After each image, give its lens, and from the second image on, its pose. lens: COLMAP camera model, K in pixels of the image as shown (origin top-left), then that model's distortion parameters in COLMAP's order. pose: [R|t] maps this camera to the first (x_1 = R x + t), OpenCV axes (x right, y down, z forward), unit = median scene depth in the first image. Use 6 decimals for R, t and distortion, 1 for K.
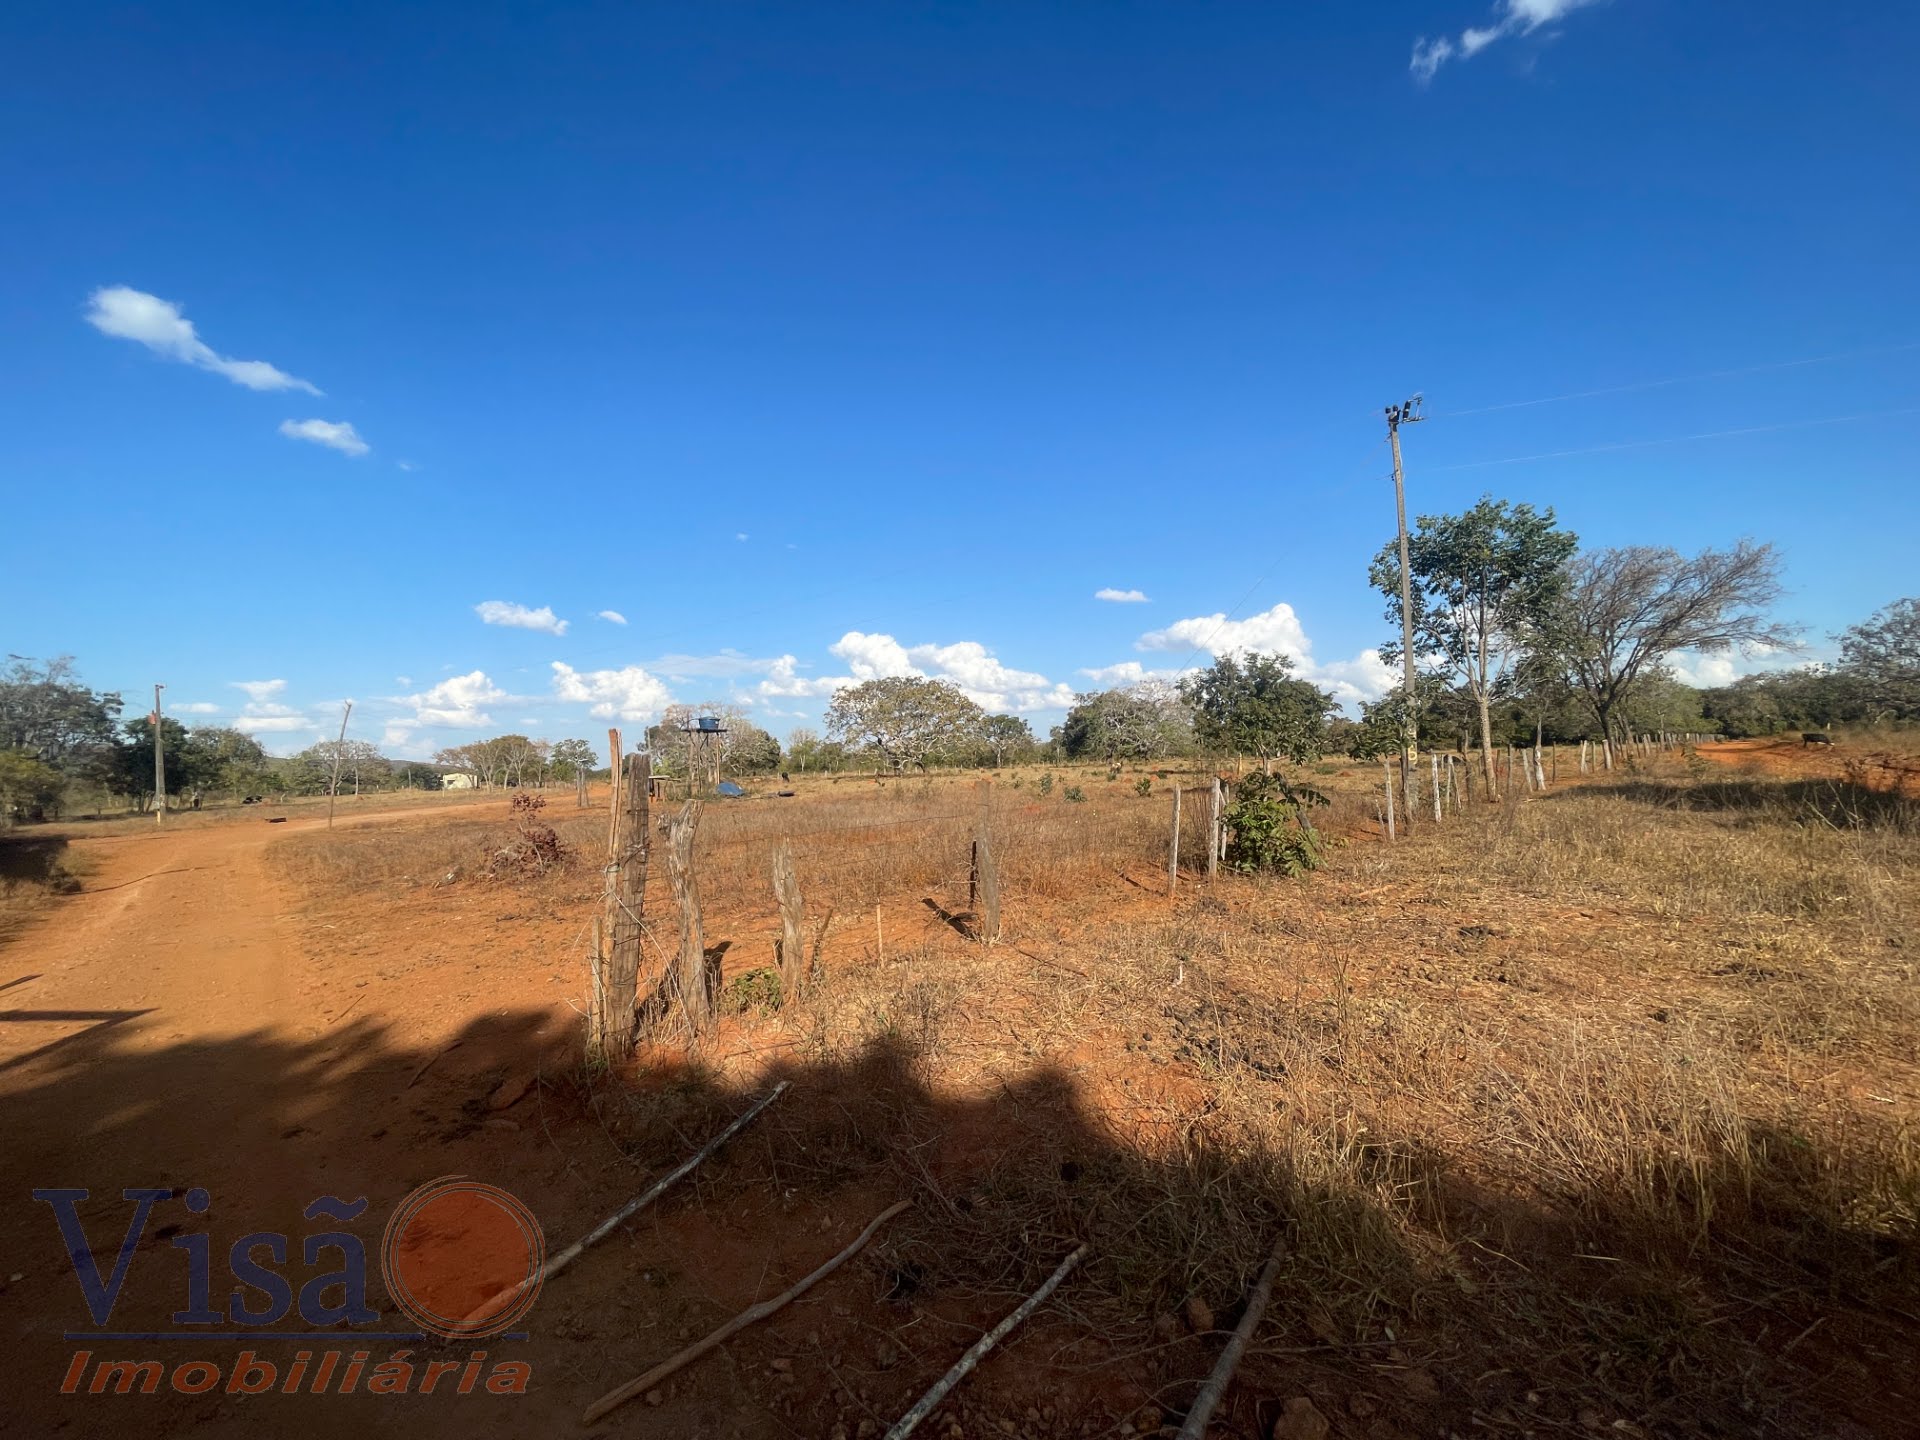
lens RADIAL K [[774.5, 0, 948.7], [0, 774.5, 719.3], [0, 0, 1]] dist [-0.000325, -0.000504]
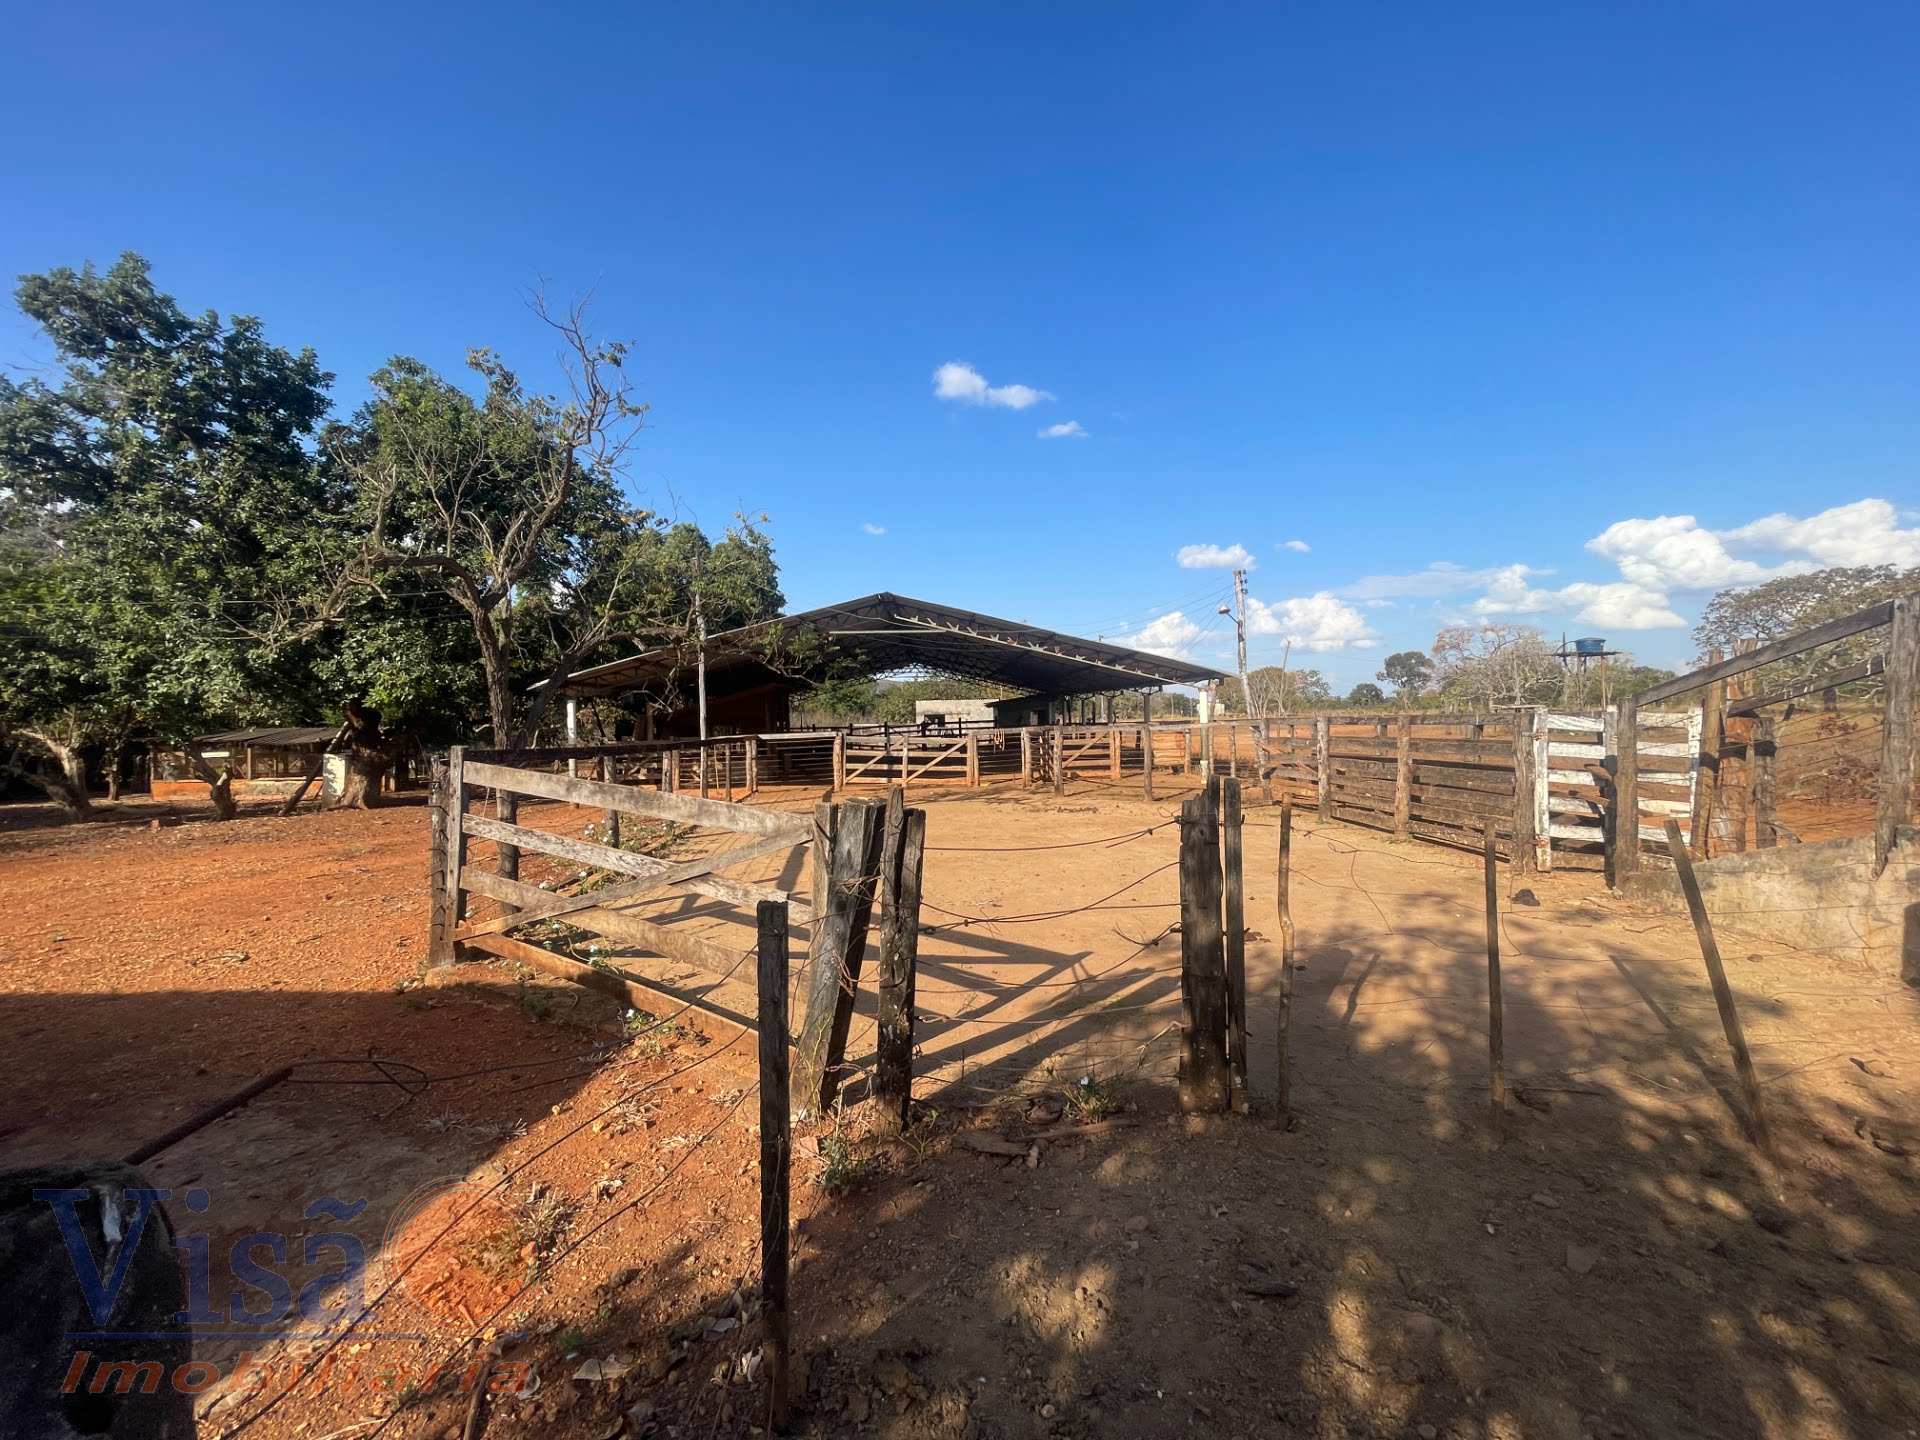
lens RADIAL K [[774.5, 0, 952.1], [0, 774.5, 714.6], [0, 0, 1]] dist [-0.000325, -0.000504]
pose [[0.671654, 0.019320, -0.740613, -0.371360], [0.041930, 0.997066, 0.064036, -0.007940], [0.739678, -0.074064, 0.668873, -0.290429]]
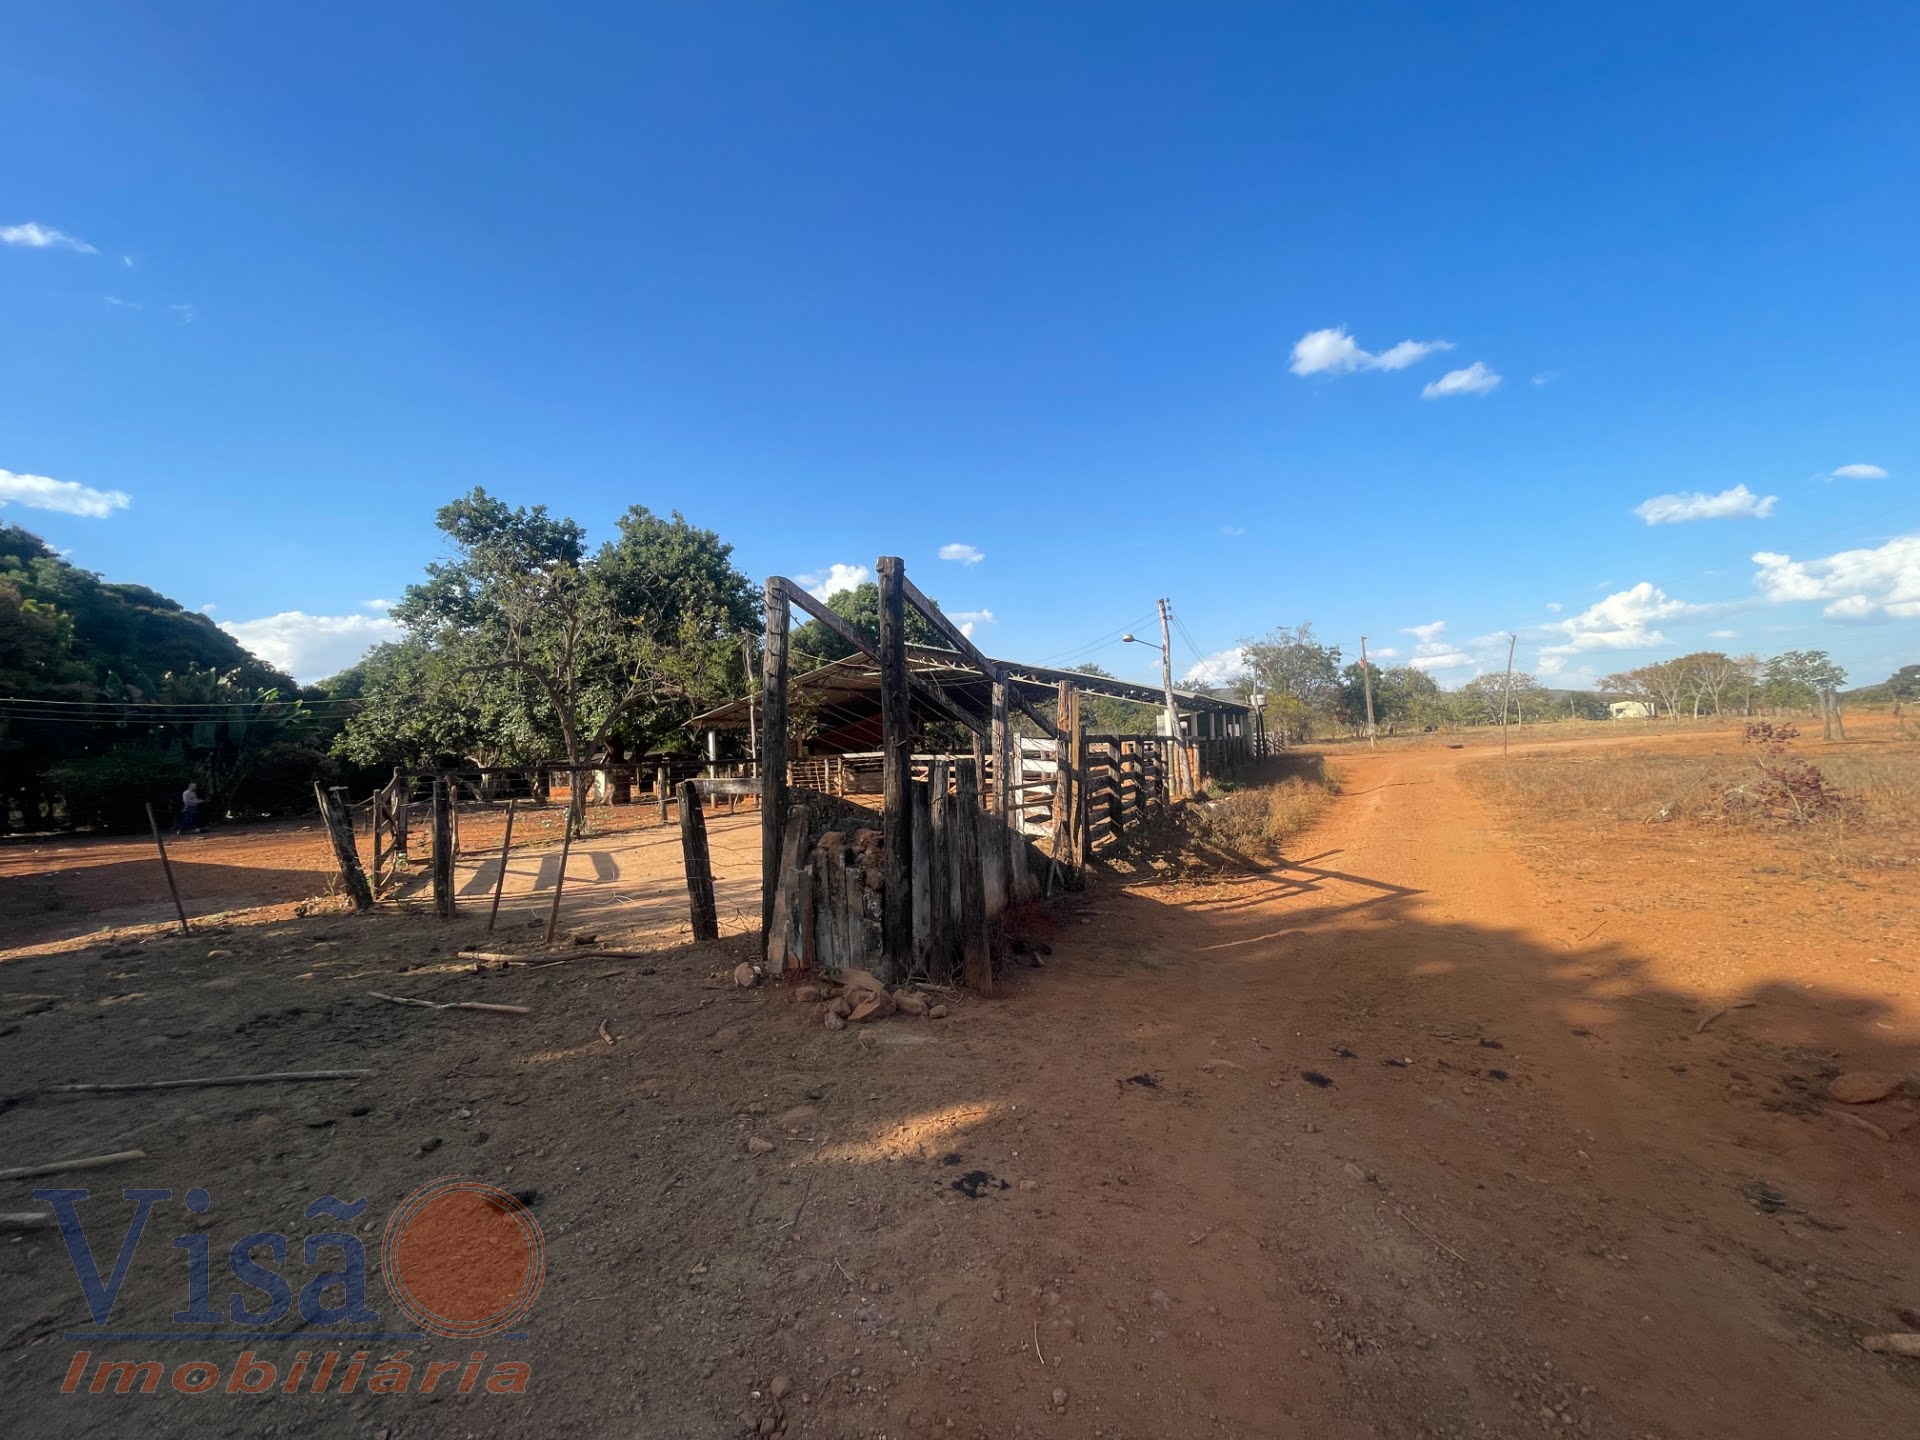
lens RADIAL K [[774.5, 0, 949.3], [0, 774.5, 716.9], [0, 0, 1]] dist [-0.000325, -0.000504]
pose [[0.284186, -0.007565, -0.958739, -0.014231], [0.090655, 0.995701, 0.019015, 0.000613], [0.954474, -0.092319, 0.283650, -0.017949]]
